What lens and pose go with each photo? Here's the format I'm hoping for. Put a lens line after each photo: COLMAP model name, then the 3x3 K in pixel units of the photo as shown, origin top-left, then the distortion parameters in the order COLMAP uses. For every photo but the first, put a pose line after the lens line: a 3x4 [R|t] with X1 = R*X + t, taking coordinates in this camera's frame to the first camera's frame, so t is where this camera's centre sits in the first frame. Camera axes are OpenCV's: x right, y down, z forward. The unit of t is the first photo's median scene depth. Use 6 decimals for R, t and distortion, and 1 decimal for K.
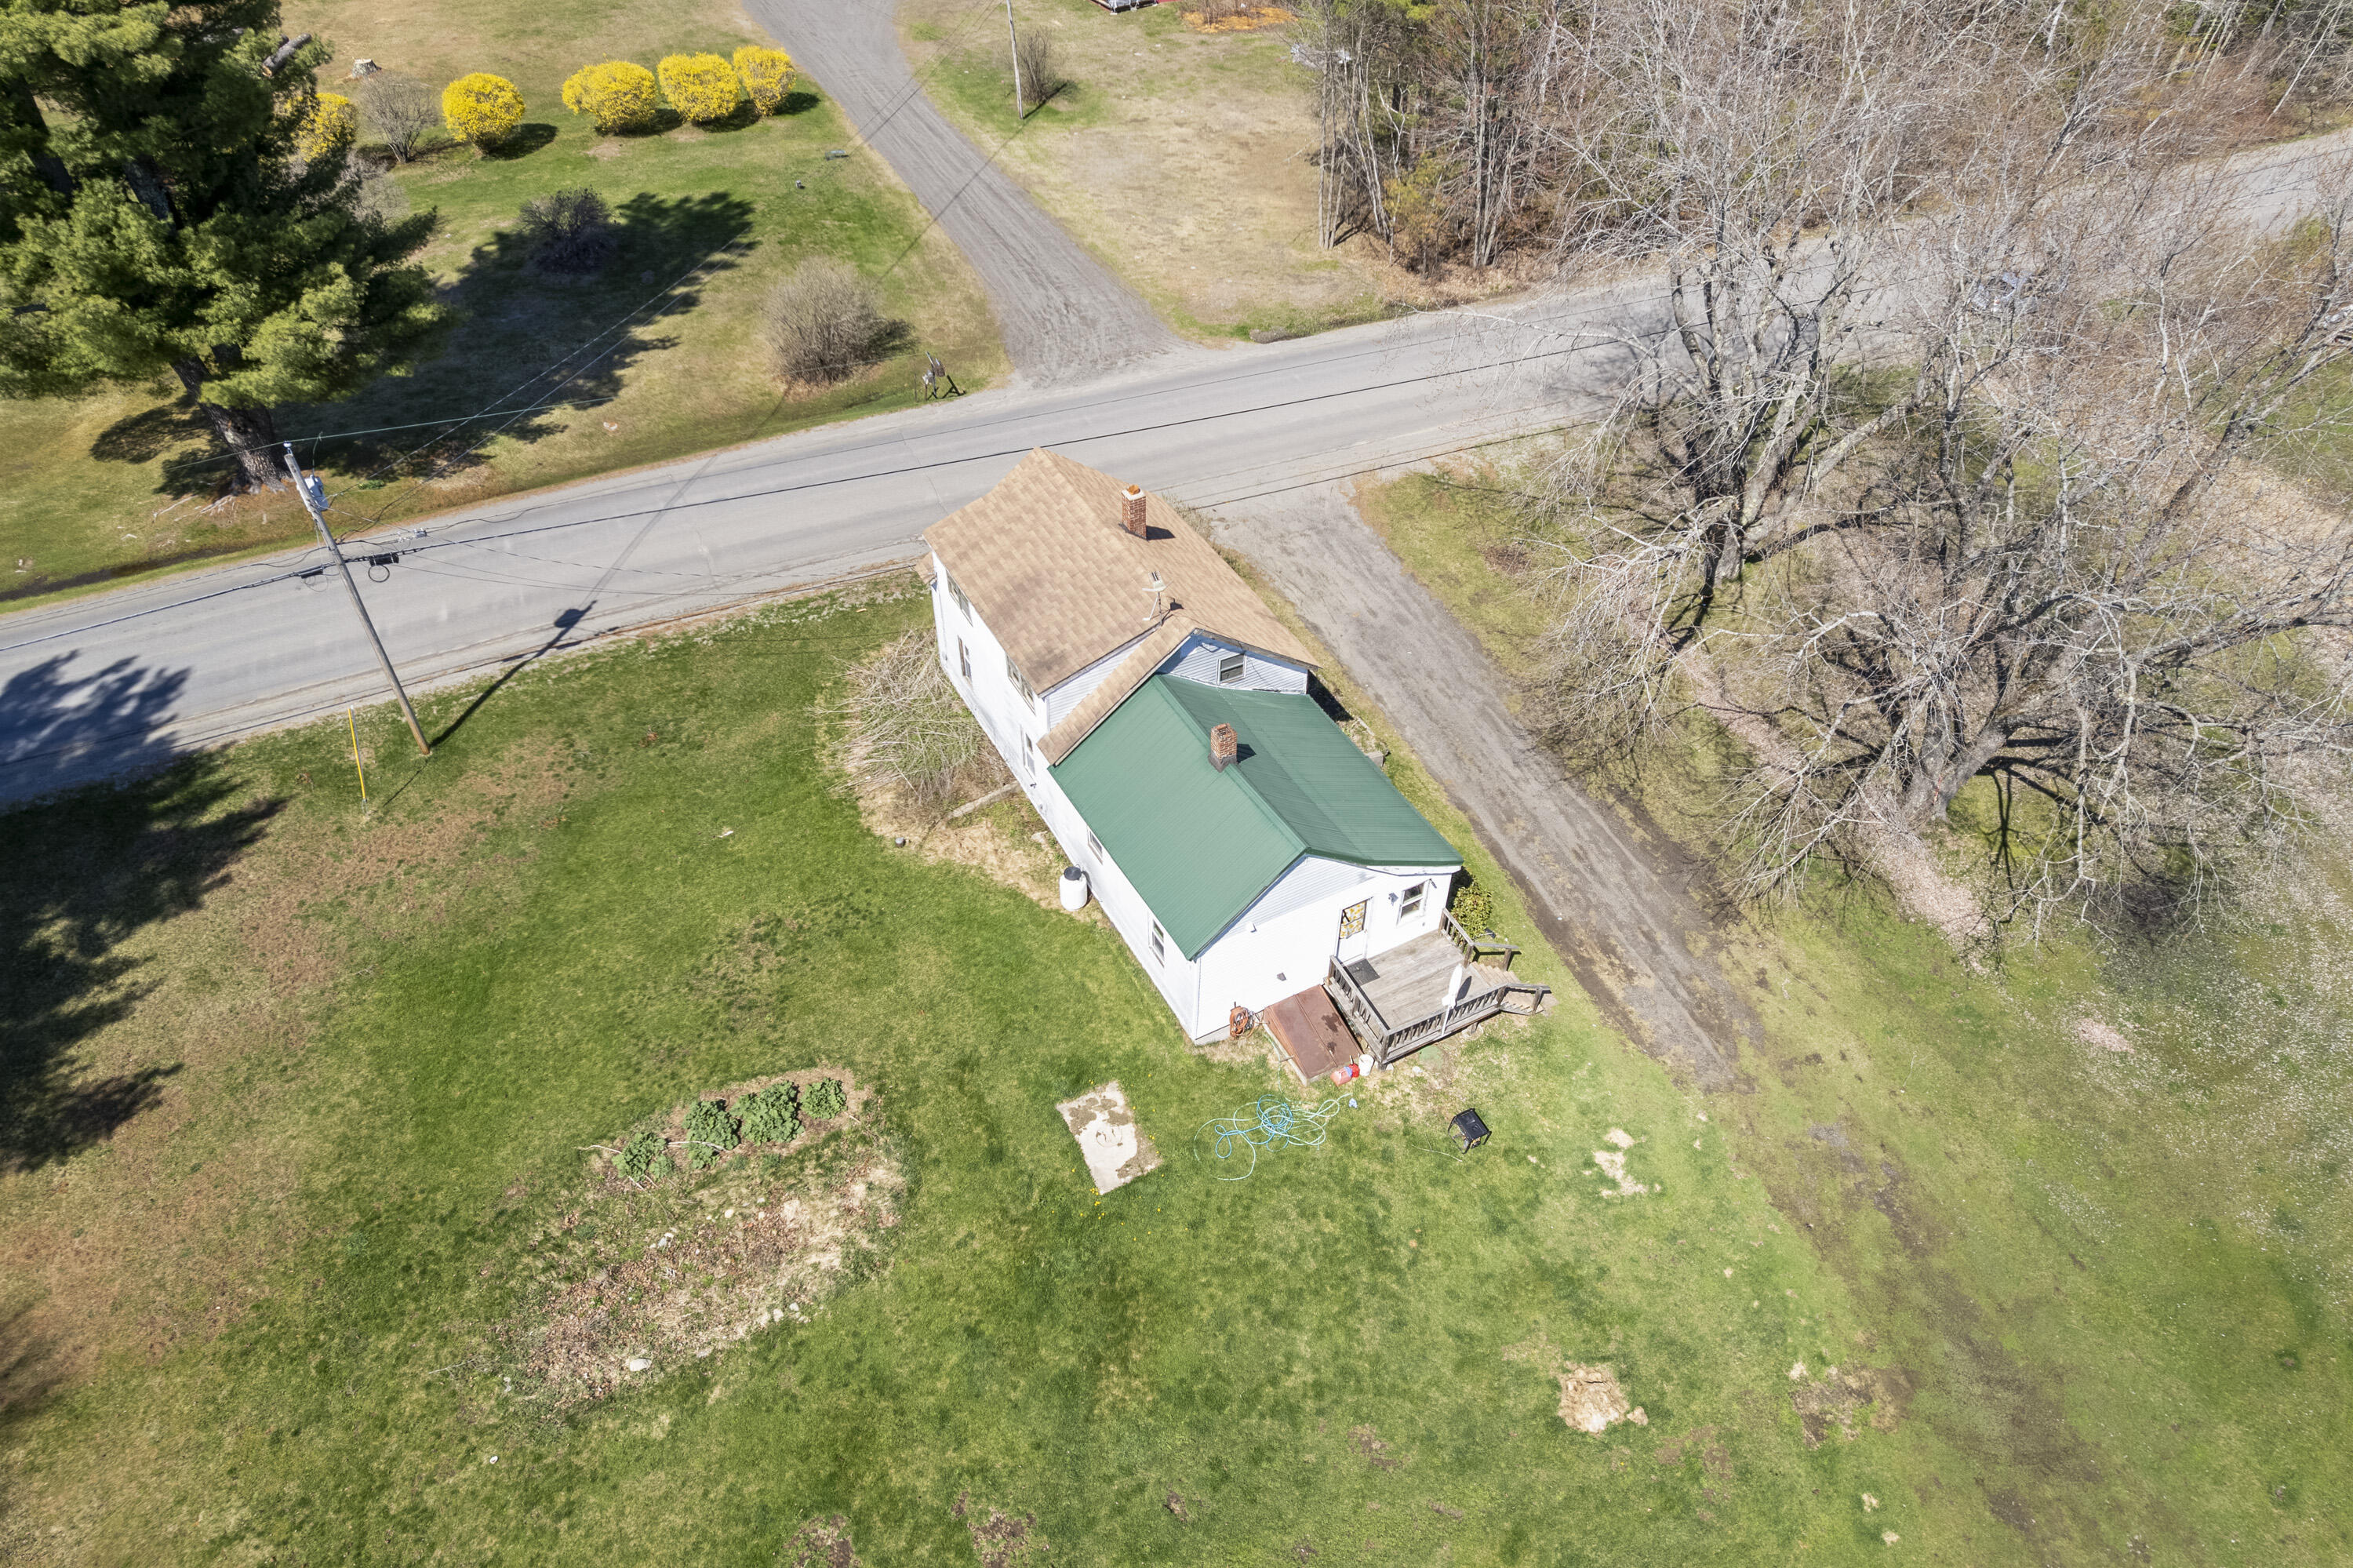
lens RADIAL K [[1508.1, 0, 1178.5], [0, 1508.1, 783.5], [0, 0, 1]] dist [-0.035734, 0.022740]
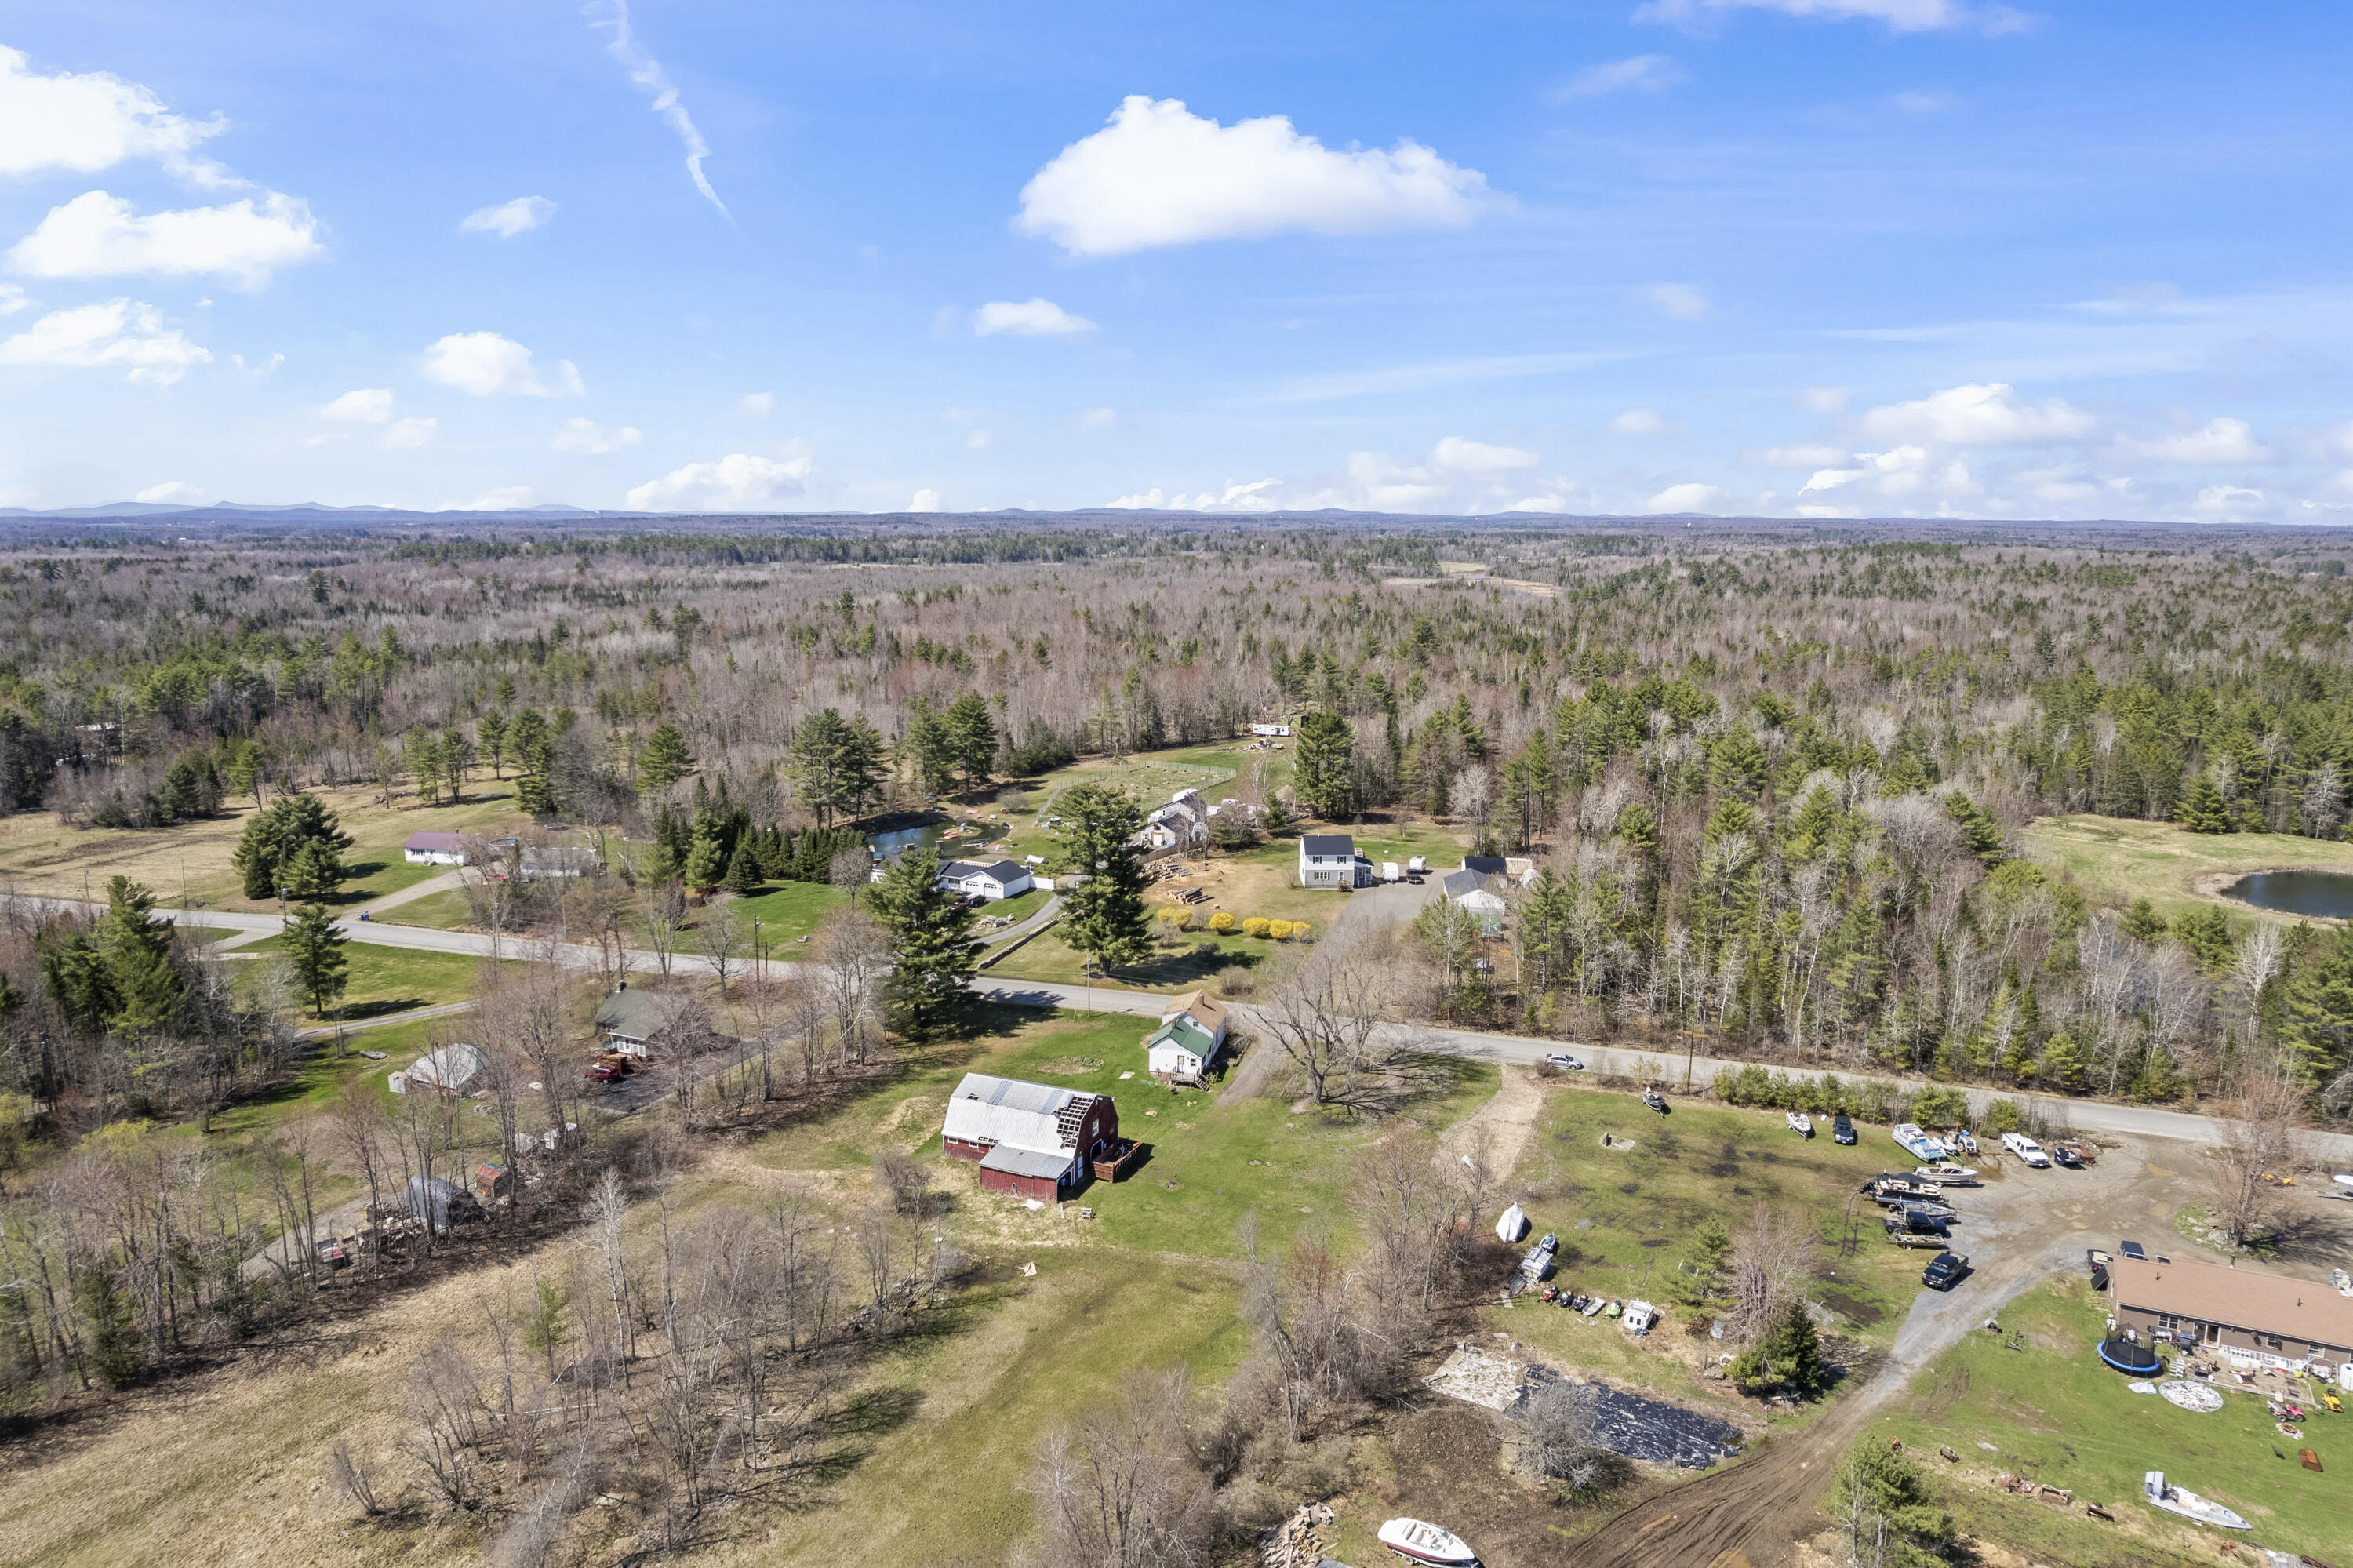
lens RADIAL K [[1508.1, 0, 1177.3], [0, 1508.1, 785.7], [0, 0, 1]] dist [-0.035734, 0.022740]
pose [[0.741627, 0.119891, -0.660011, 3.755342], [-0.457029, 0.810517, -0.366314, 1.348860], [0.491033, 0.573313, 0.655895, -3.320559]]
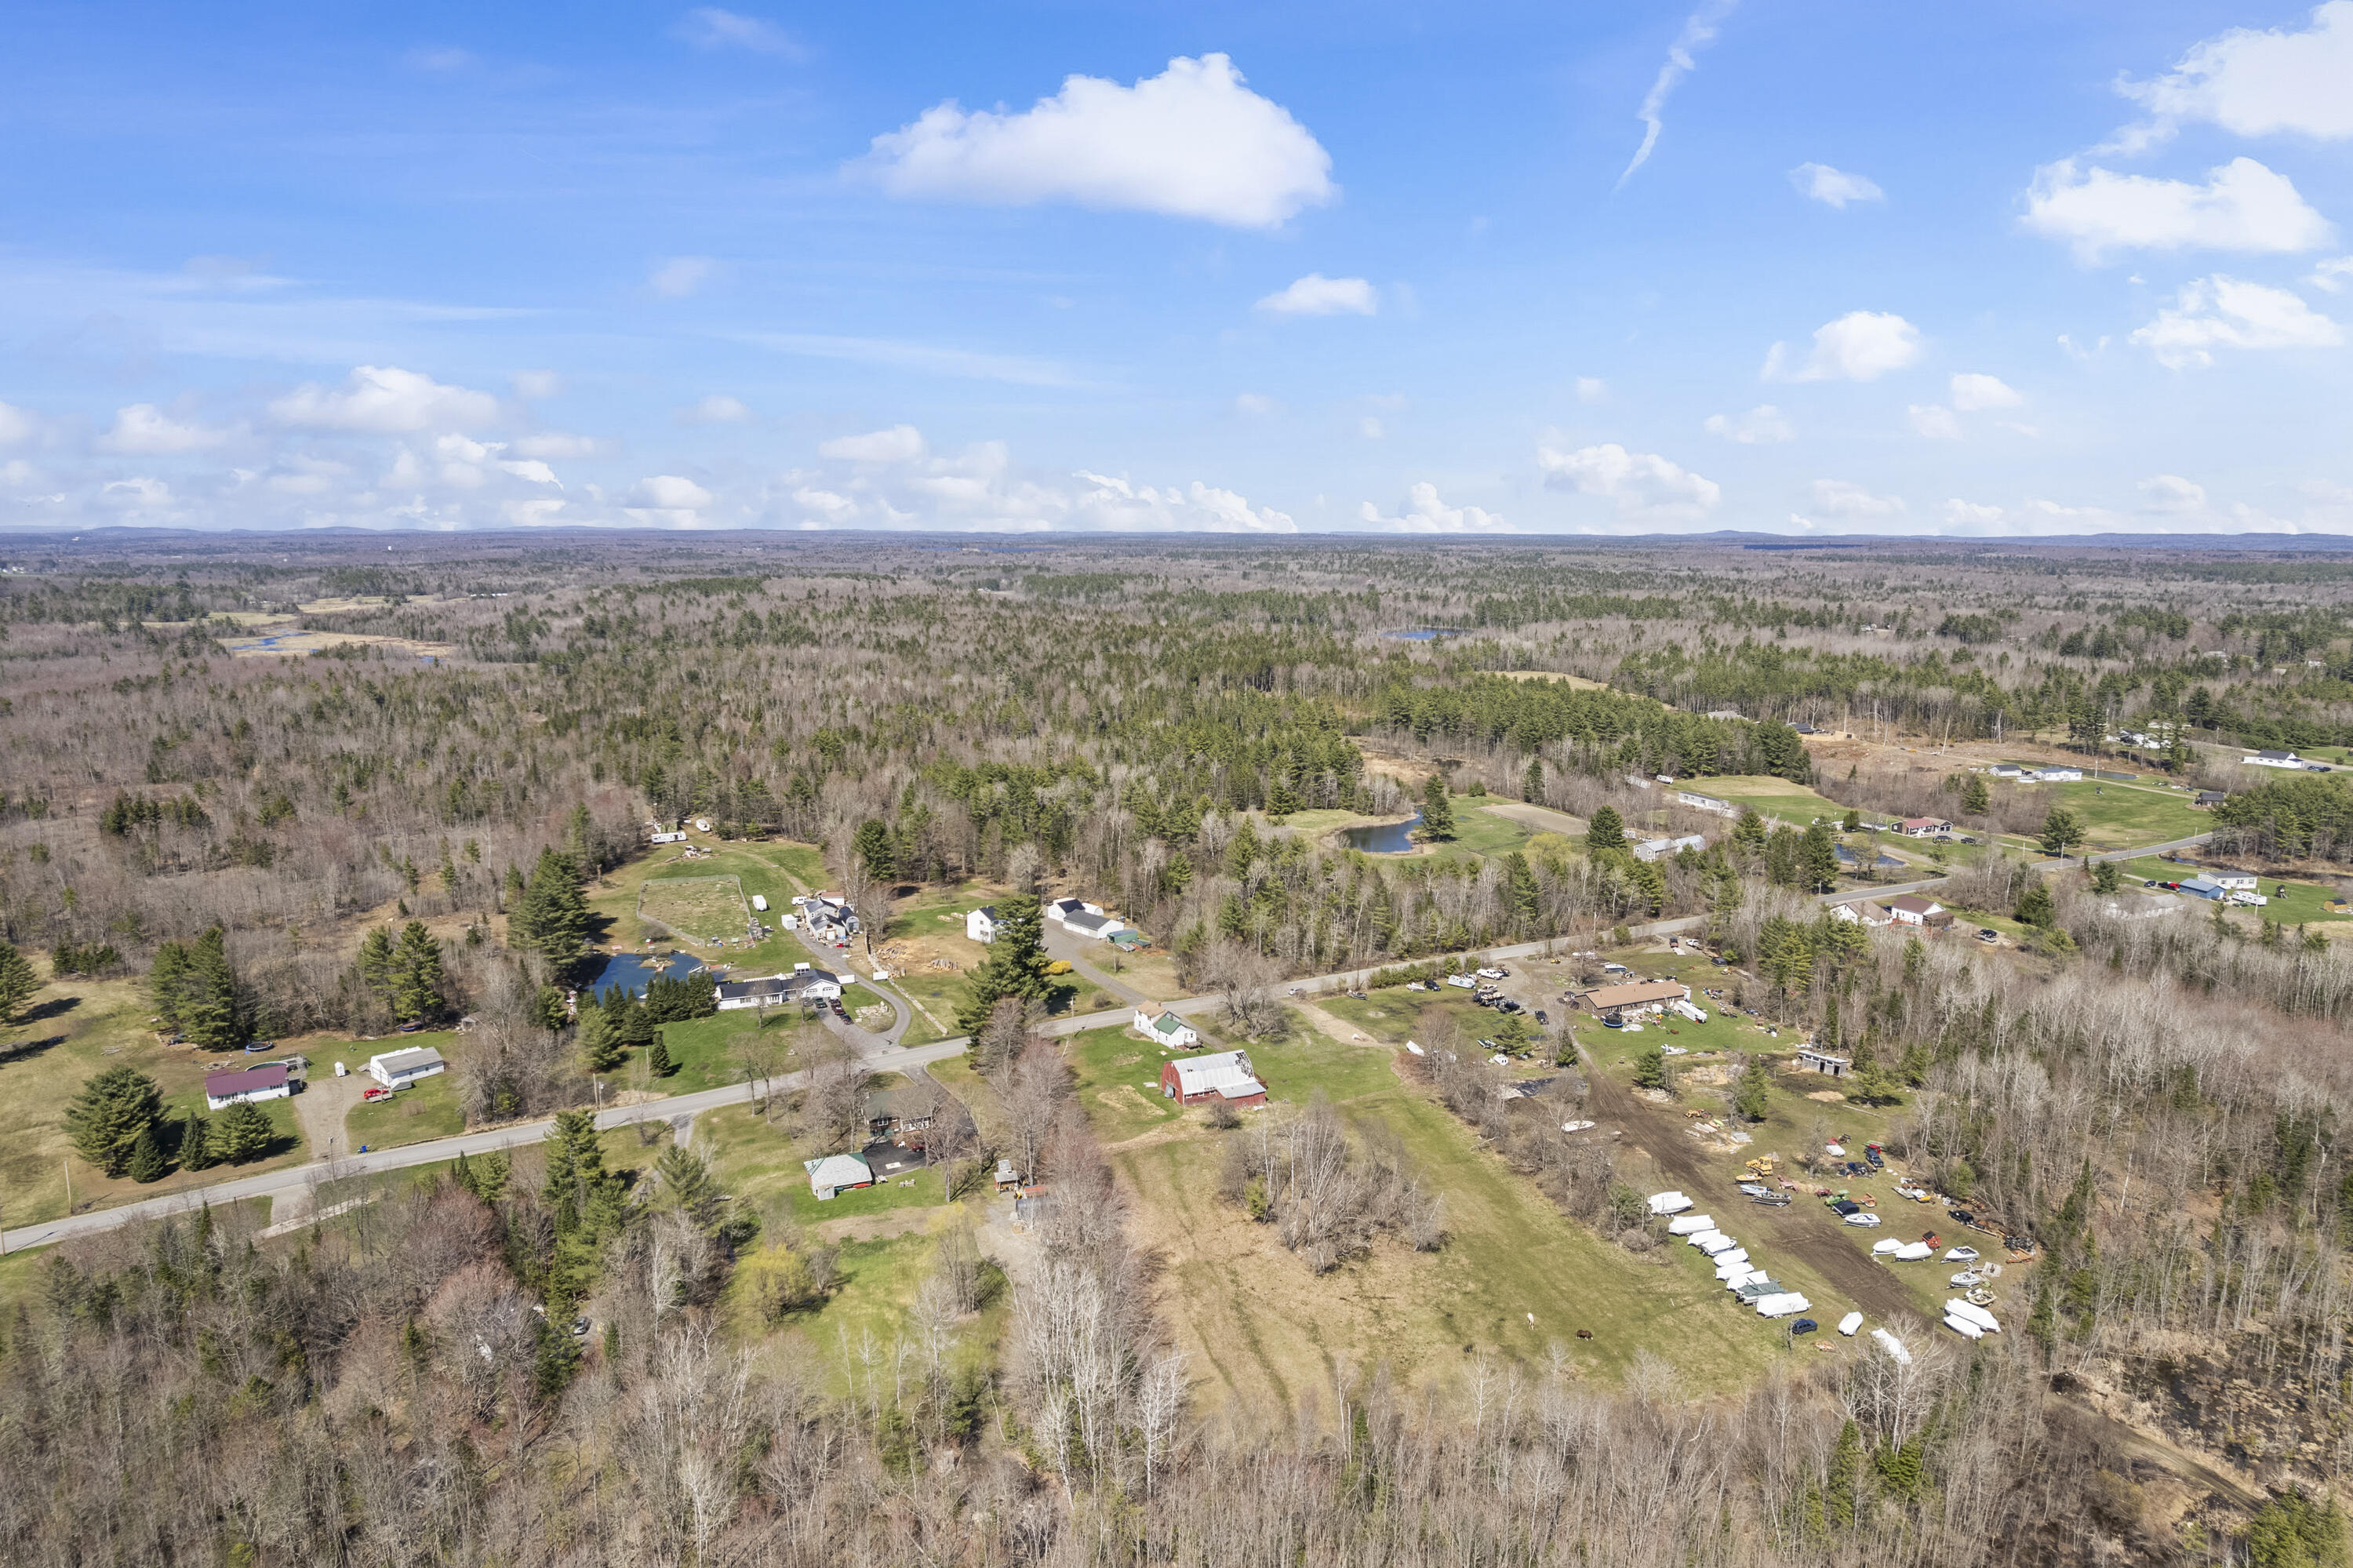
lens RADIAL K [[1508.1, 0, 1185.0], [0, 1508.1, 789.2], [0, 0, 1]] dist [-0.035734, 0.022740]
pose [[0.994838, -0.005206, 0.101344, -0.928856], [0.058960, 0.842473, -0.535502, 4.255346], [-0.082592, 0.538713, 0.838431, -8.680650]]
